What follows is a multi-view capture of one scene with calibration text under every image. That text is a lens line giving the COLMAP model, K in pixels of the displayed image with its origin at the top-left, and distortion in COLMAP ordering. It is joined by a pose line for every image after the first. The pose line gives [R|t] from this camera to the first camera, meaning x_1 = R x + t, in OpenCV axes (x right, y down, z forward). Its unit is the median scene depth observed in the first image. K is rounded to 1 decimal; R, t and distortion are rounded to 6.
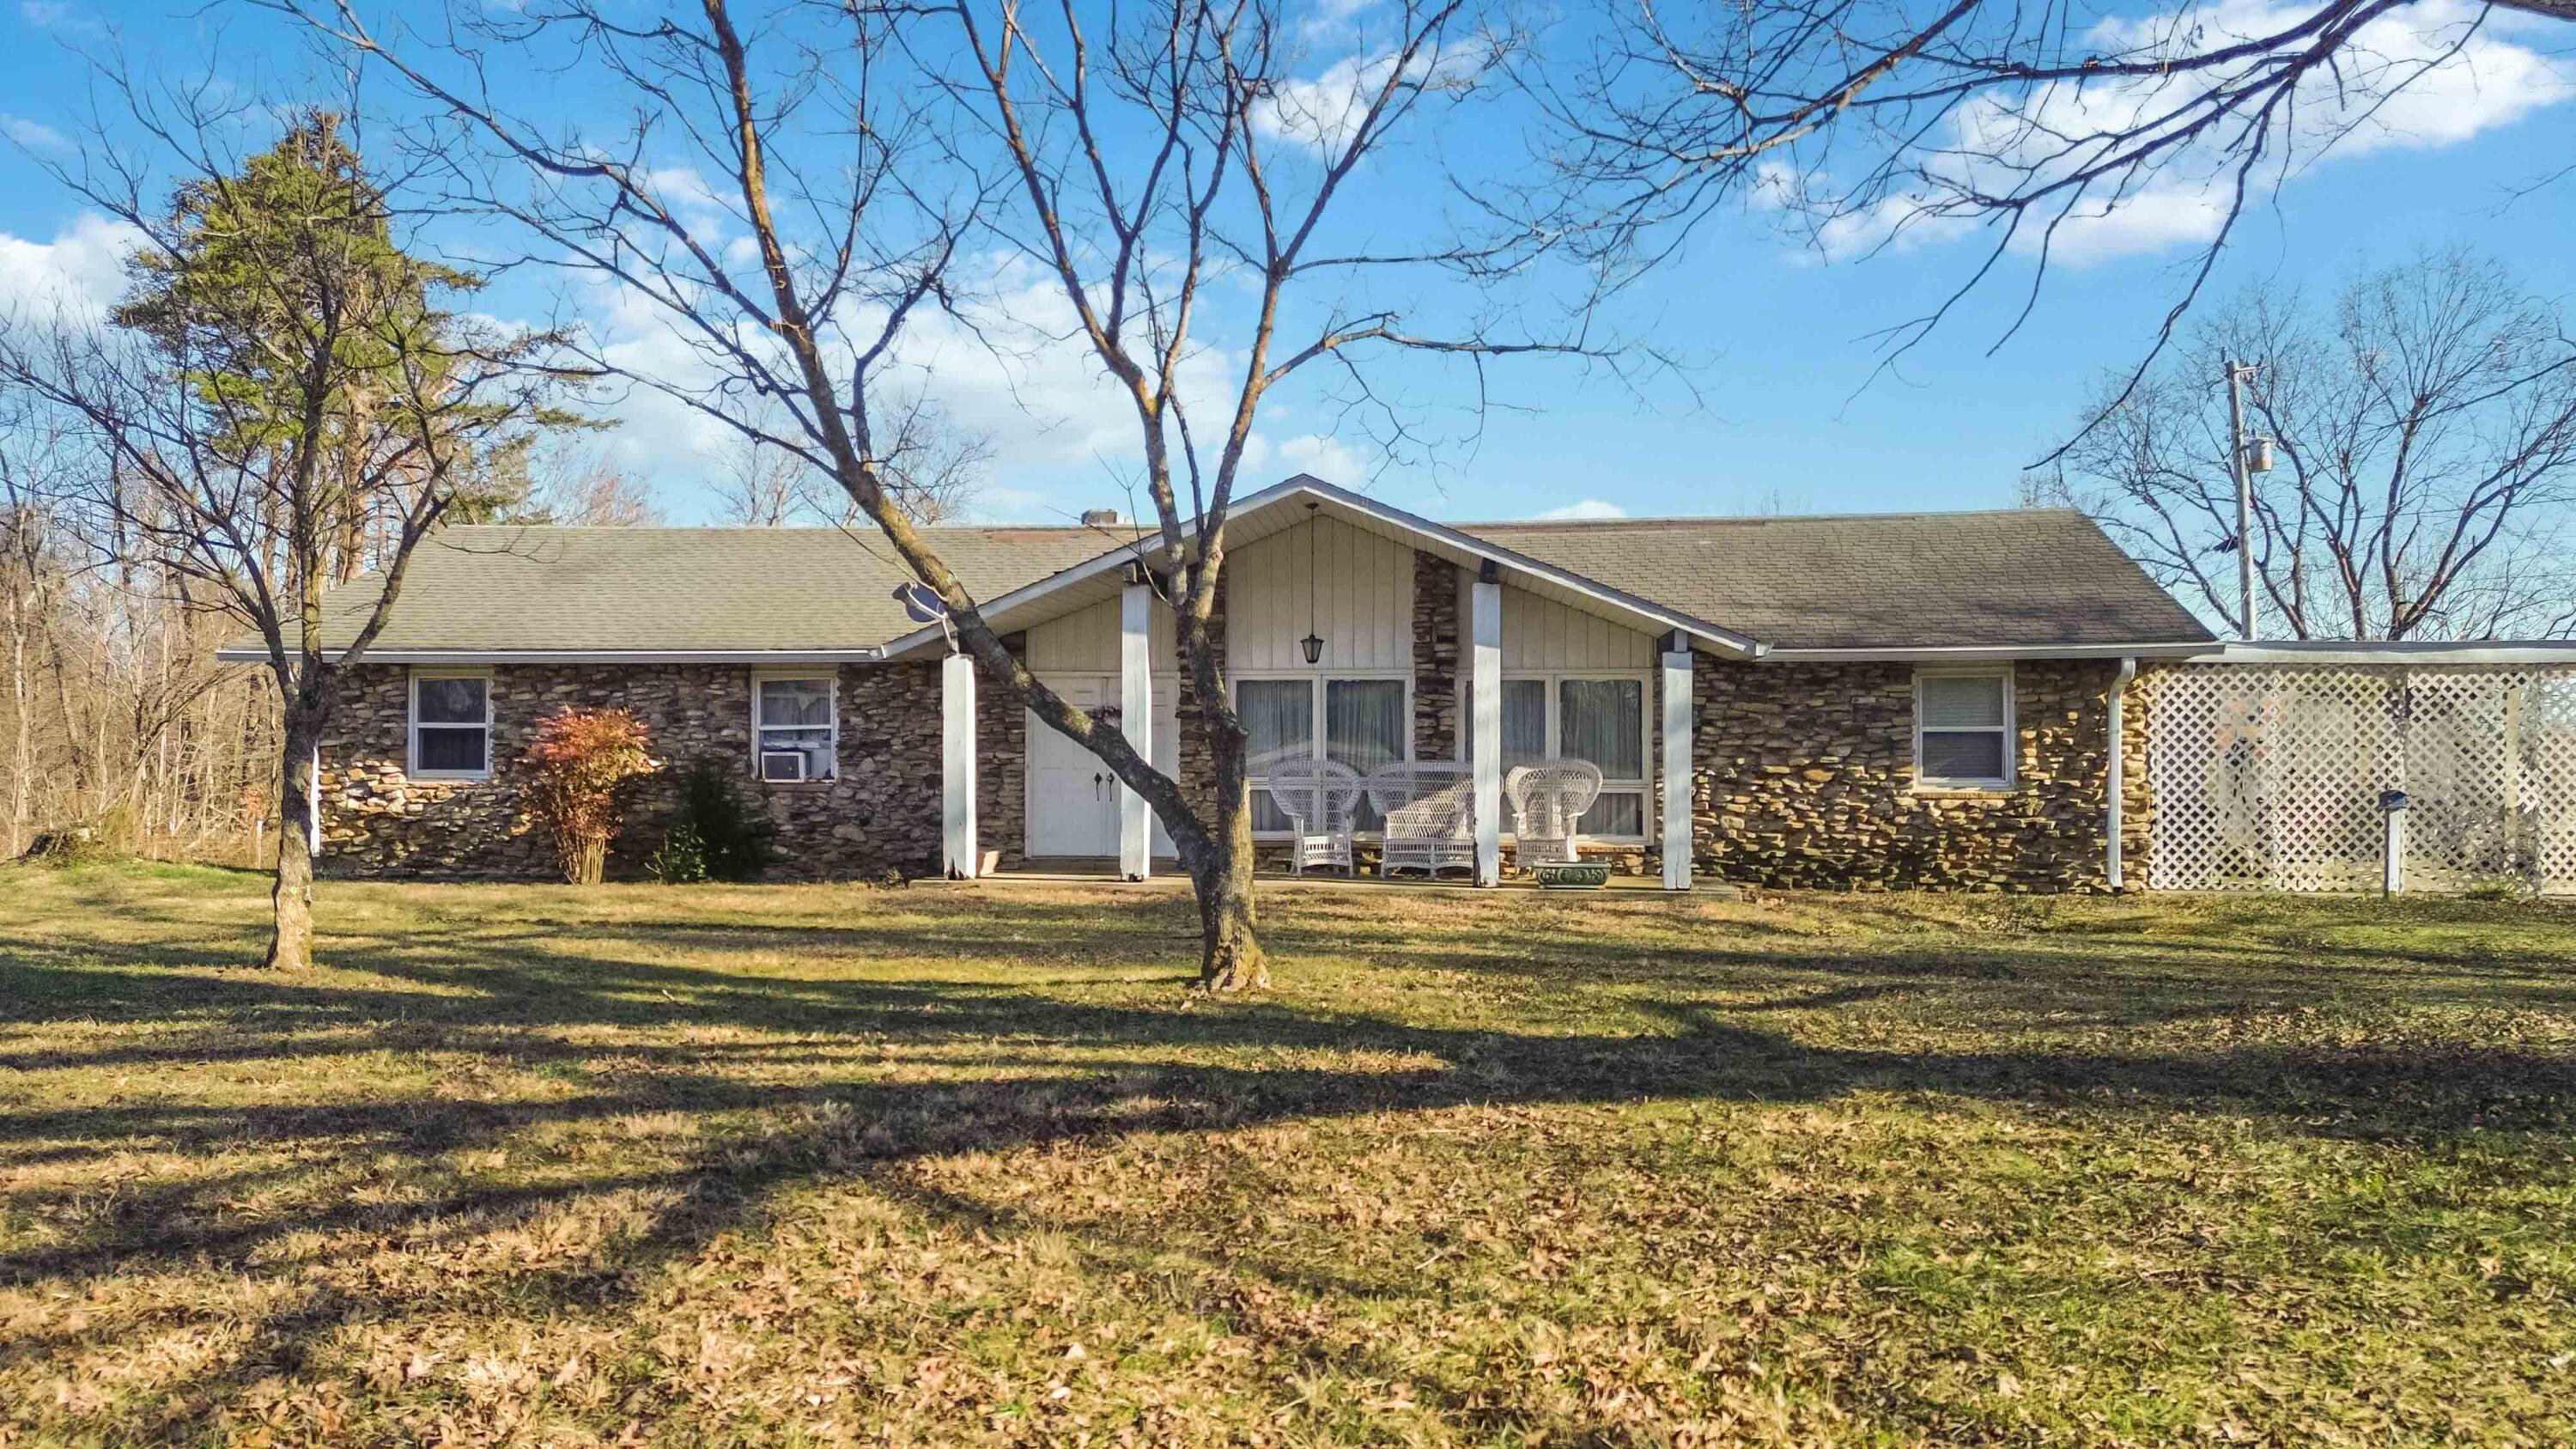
lens RADIAL K [[1789.8, 0, 1287.7], [0, 1789.8, 740.6], [0, 0, 1]] dist [0.009575, -0.002580]
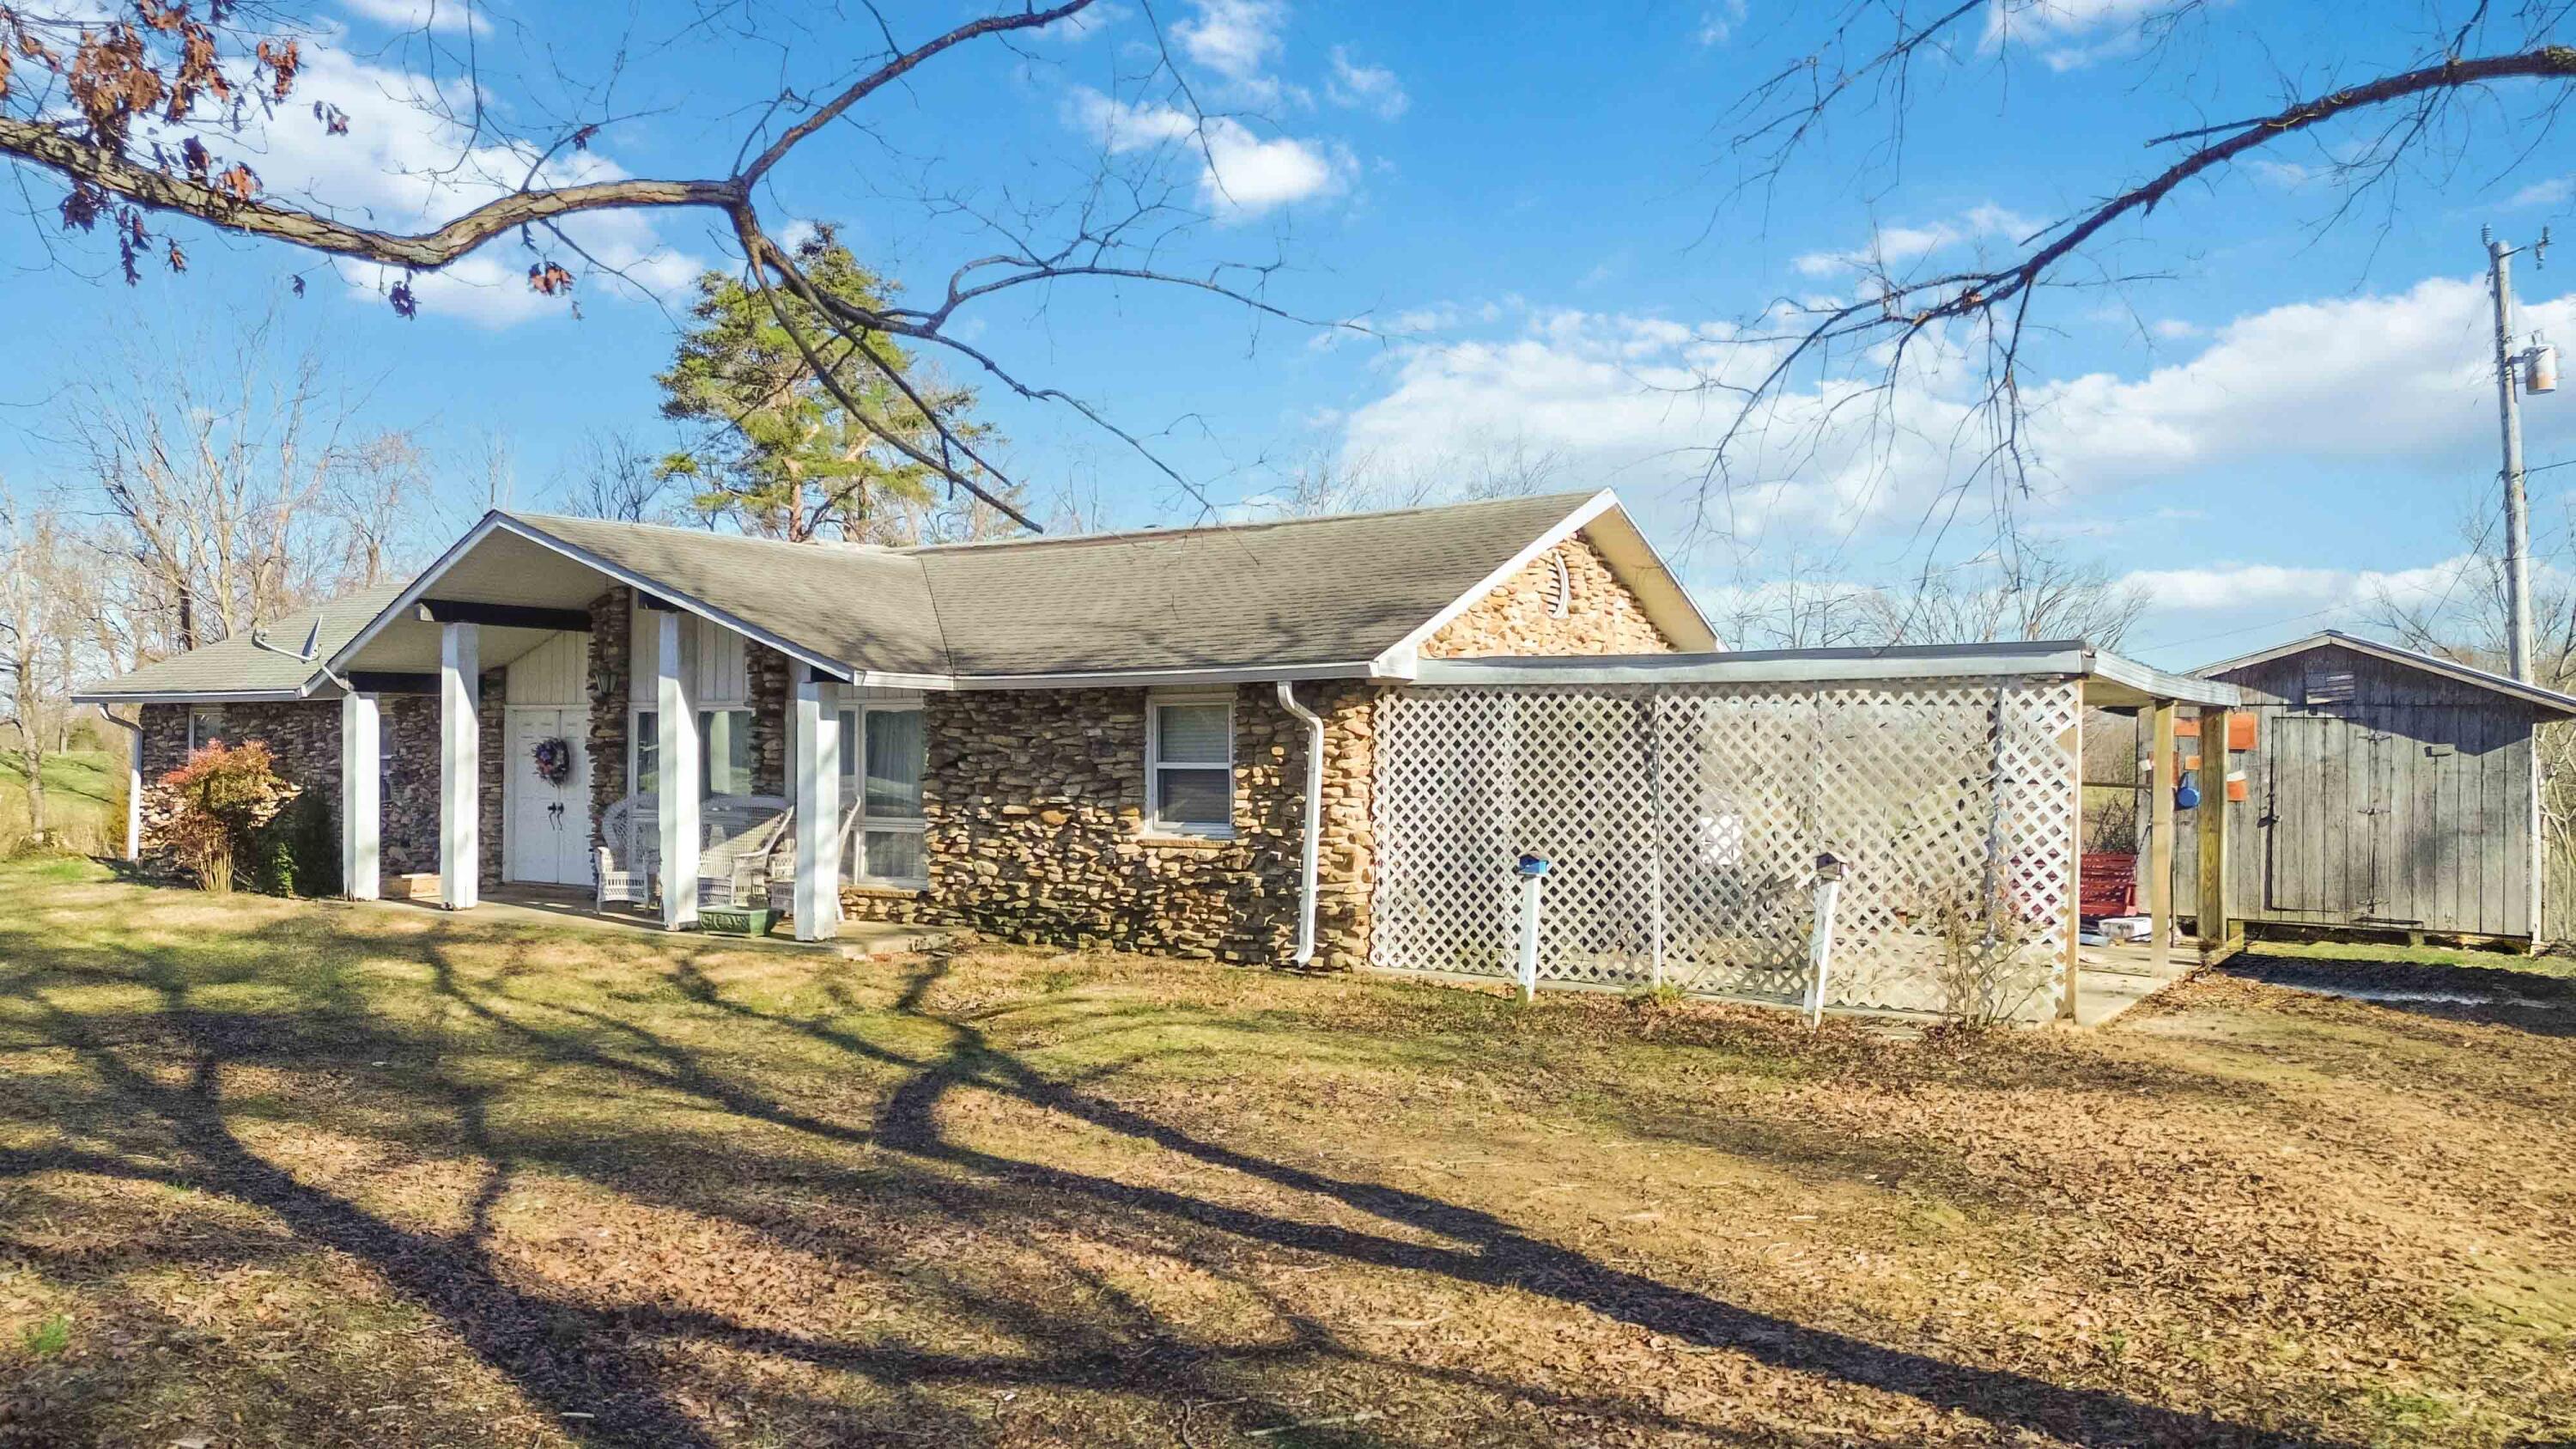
lens RADIAL K [[1789.8, 0, 1289.7], [0, 1789.8, 728.7], [0, 0, 1]] dist [0.009575, -0.002580]
pose [[0.907881, -0.003789, -0.419210, 0.781186], [-0.001533, 0.999922, -0.012358, -0.013935], [0.419224, 0.011862, 0.907805, 0.246710]]
